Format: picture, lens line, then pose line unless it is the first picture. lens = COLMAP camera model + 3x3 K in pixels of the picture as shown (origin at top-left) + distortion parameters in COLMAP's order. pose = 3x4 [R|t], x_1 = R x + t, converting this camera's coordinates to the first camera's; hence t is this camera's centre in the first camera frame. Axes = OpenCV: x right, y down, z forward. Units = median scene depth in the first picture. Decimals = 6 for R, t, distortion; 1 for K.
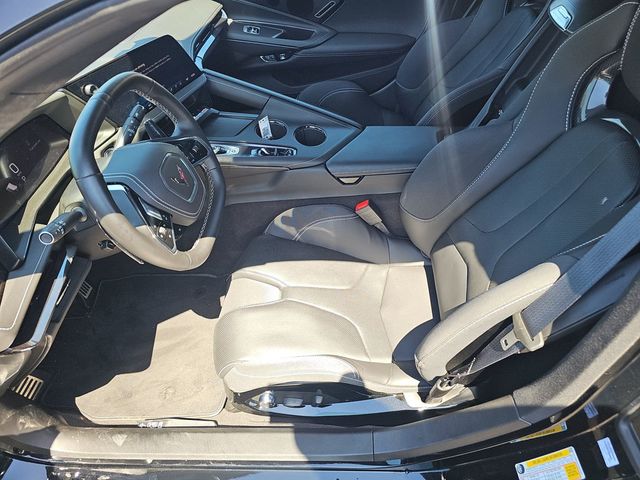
lens RADIAL K [[429.0, 0, 320.0], [0, 429.0, 240.0], [0, 0, 1]] dist [-0.008321, -0.003365]
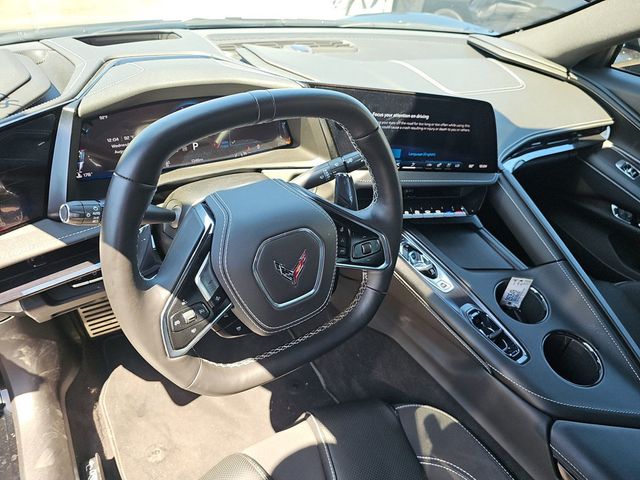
lens RADIAL K [[422.1, 0, 319.0], [0, 422.1, 246.0], [0, 0, 1]] dist [0.005897, -0.005686]
pose [[0.577541, 0.609117, -0.543528, -0.001328], [-0.683206, 0.725072, 0.086609, -0.170861], [0.446852, 0.321321, 0.834911, 0.354890]]
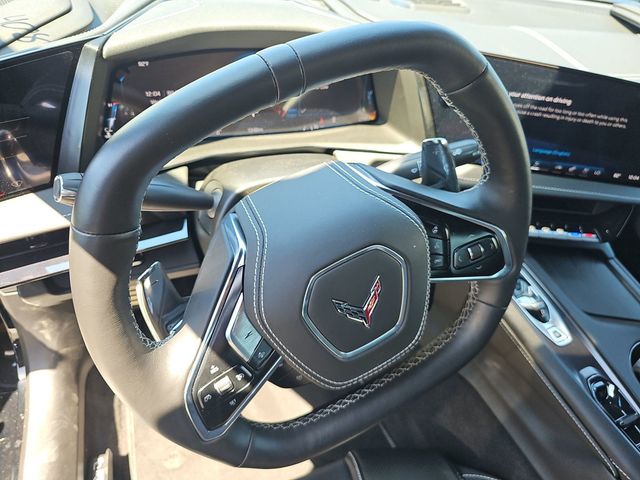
lens RADIAL K [[429.0, 0, 320.0], [0, 429.0, 240.0], [0, 0, 1]] dist [-0.008321, -0.003365]
pose [[0.409580, 0.700940, -0.583890, -0.103149], [-0.753113, 0.621001, 0.217206, -0.171065], [0.514844, 0.350772, 0.782237, 0.443104]]
